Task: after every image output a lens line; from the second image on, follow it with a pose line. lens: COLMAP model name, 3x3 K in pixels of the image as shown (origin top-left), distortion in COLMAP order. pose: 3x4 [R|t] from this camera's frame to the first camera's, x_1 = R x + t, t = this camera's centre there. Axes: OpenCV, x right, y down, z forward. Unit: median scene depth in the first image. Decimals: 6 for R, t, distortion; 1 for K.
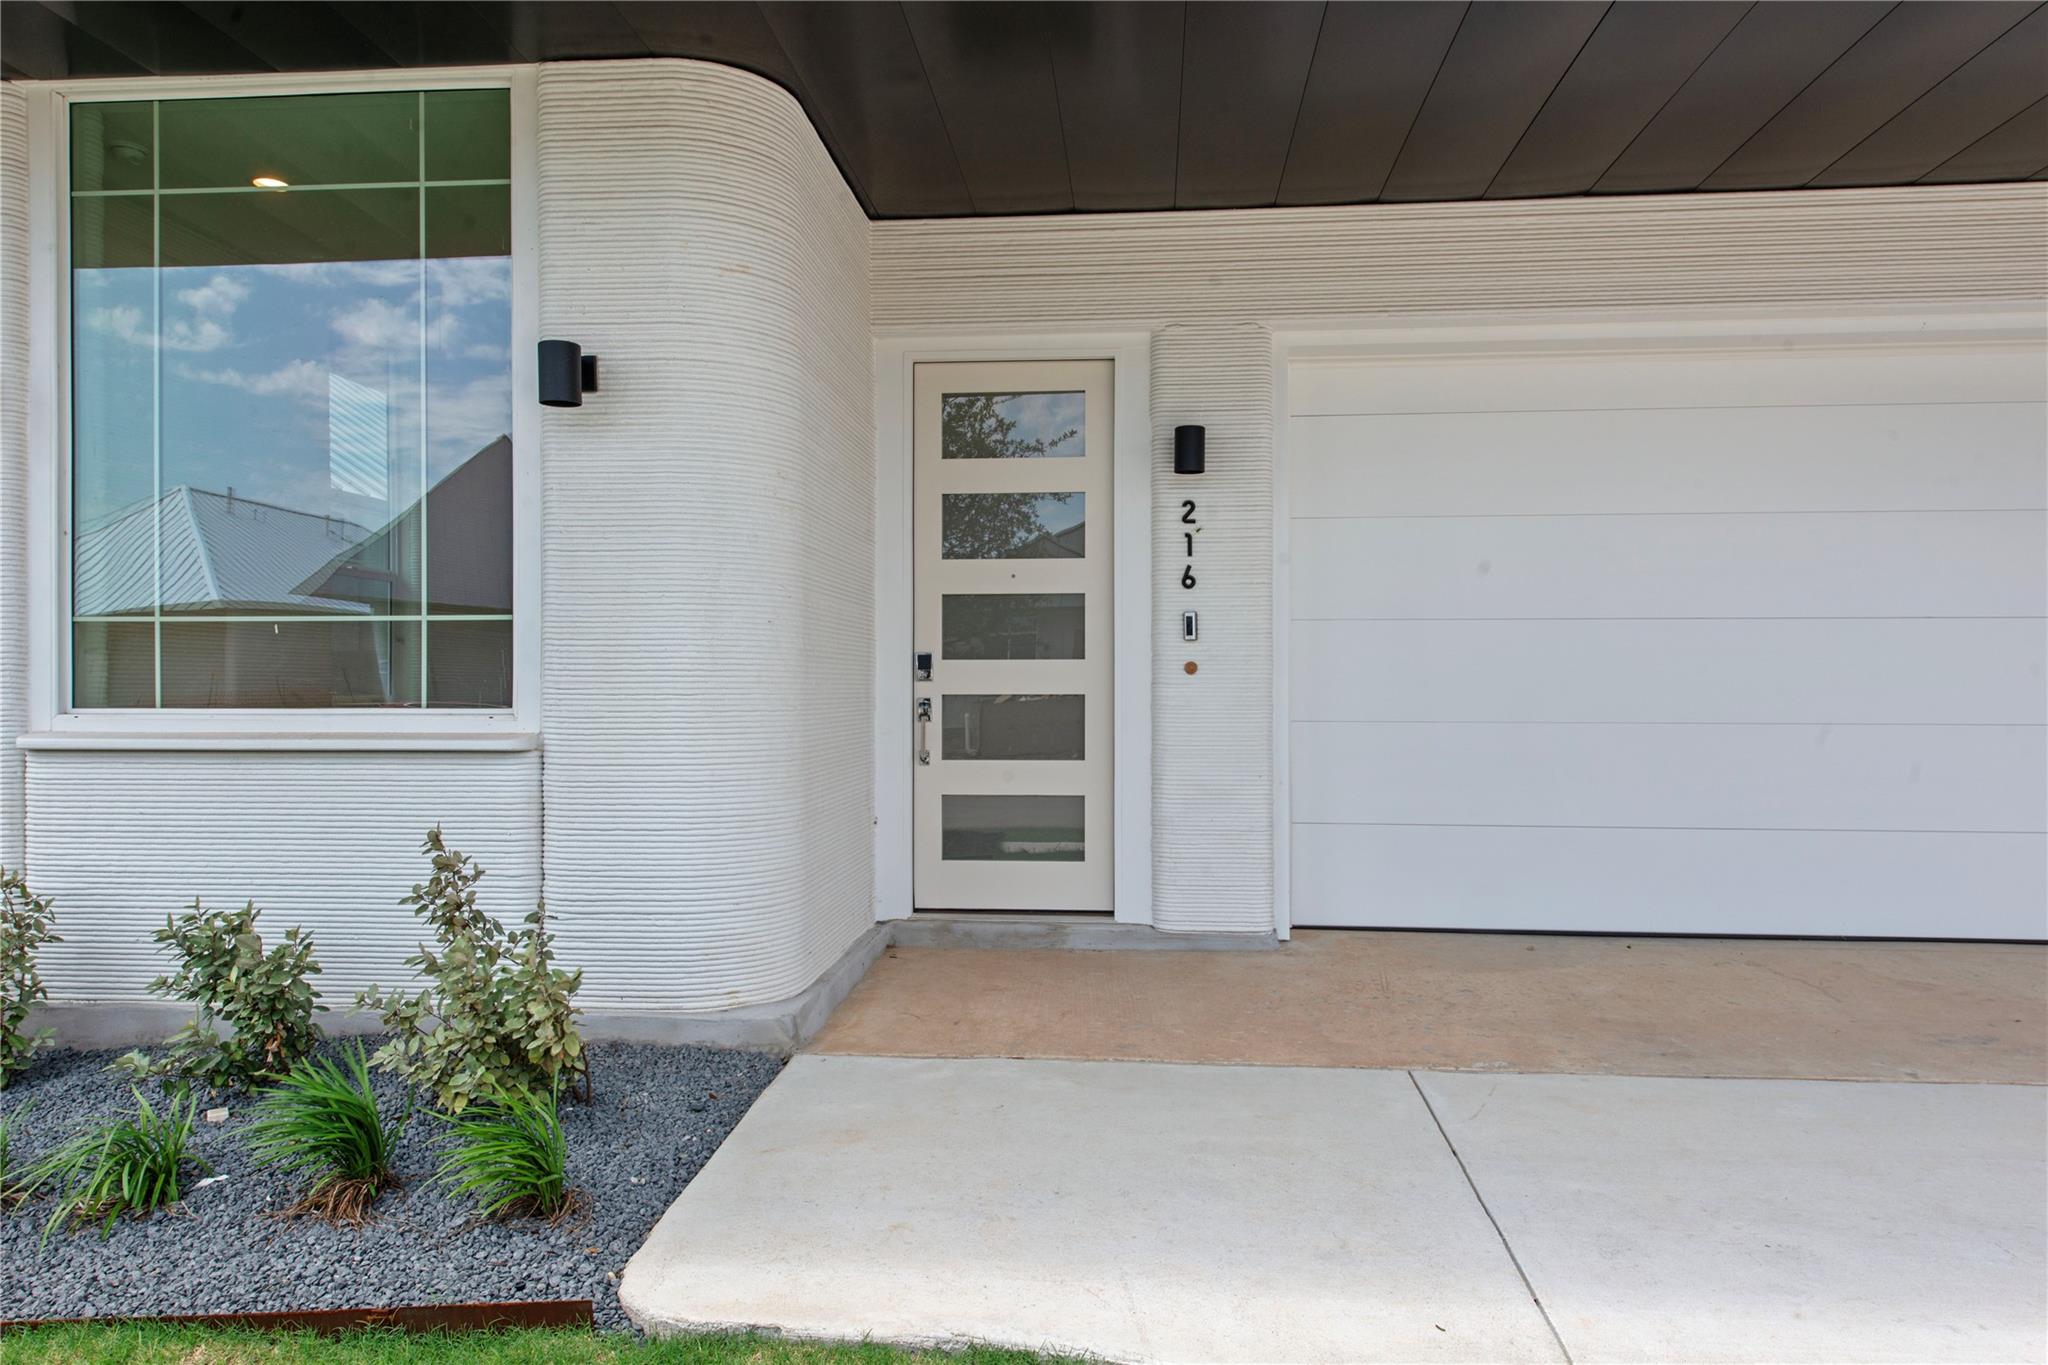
lens RADIAL K [[1340.6, 0, 1026.3], [0, 1340.6, 648.4], [0, 0, 1]] dist [0.009760, 0.001571]
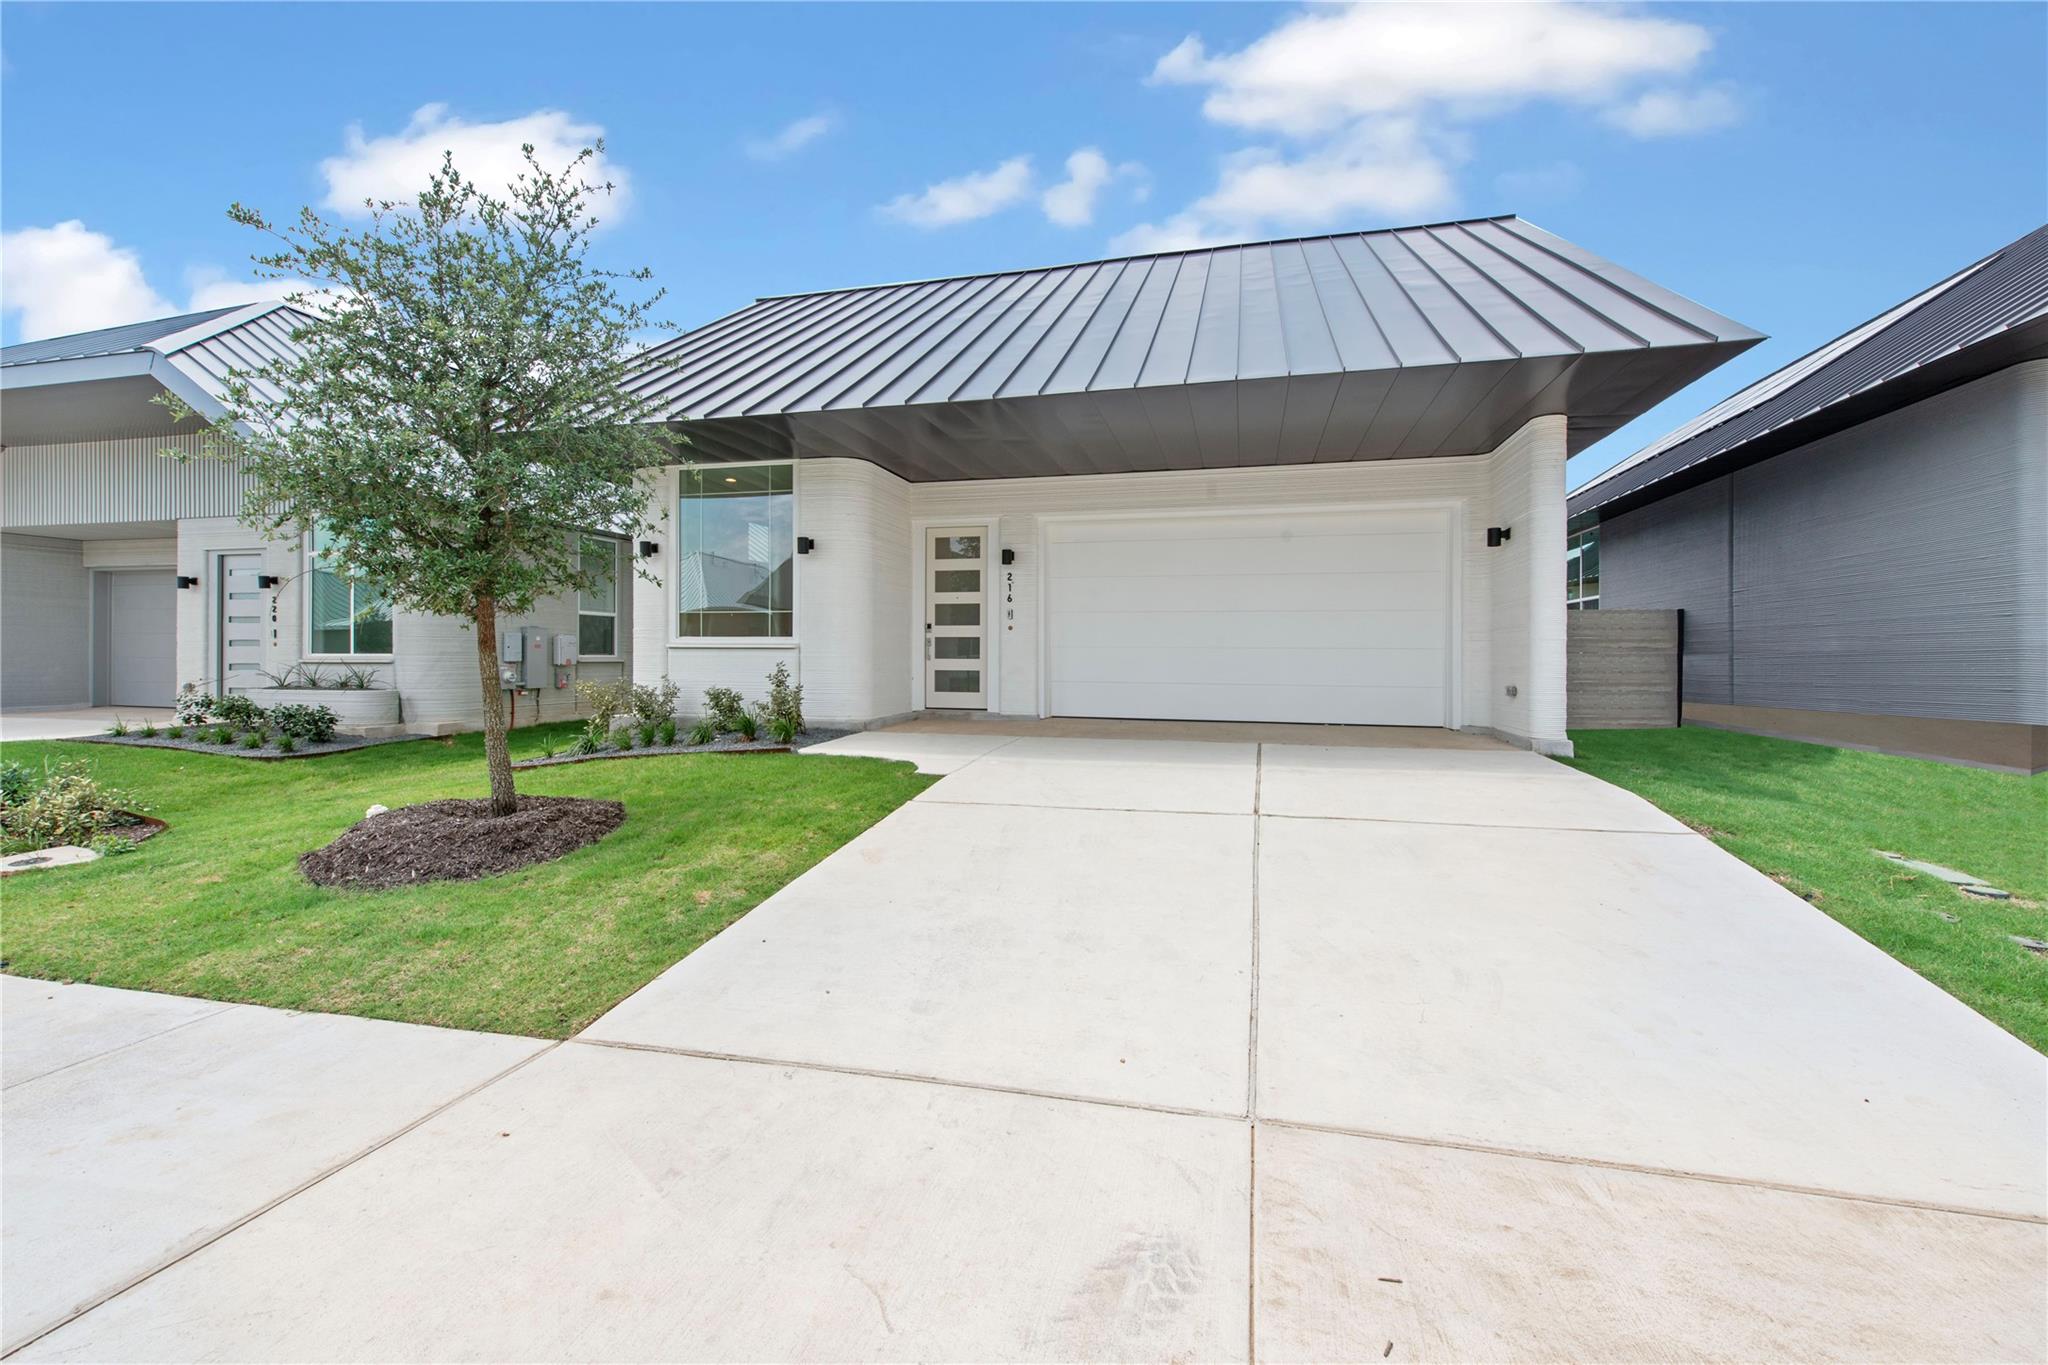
lens RADIAL K [[820.1, 0, 1030.5], [0, 820.1, 635.4], [0, 0, 1]] dist [0.002720, 0.000065]
pose [[0.989437, 0.000422, -0.144961, 0.432083], [-0.000802, 0.999996, -0.002564, 0.036128], [0.144960, 0.002654, 0.989434, -0.827385]]
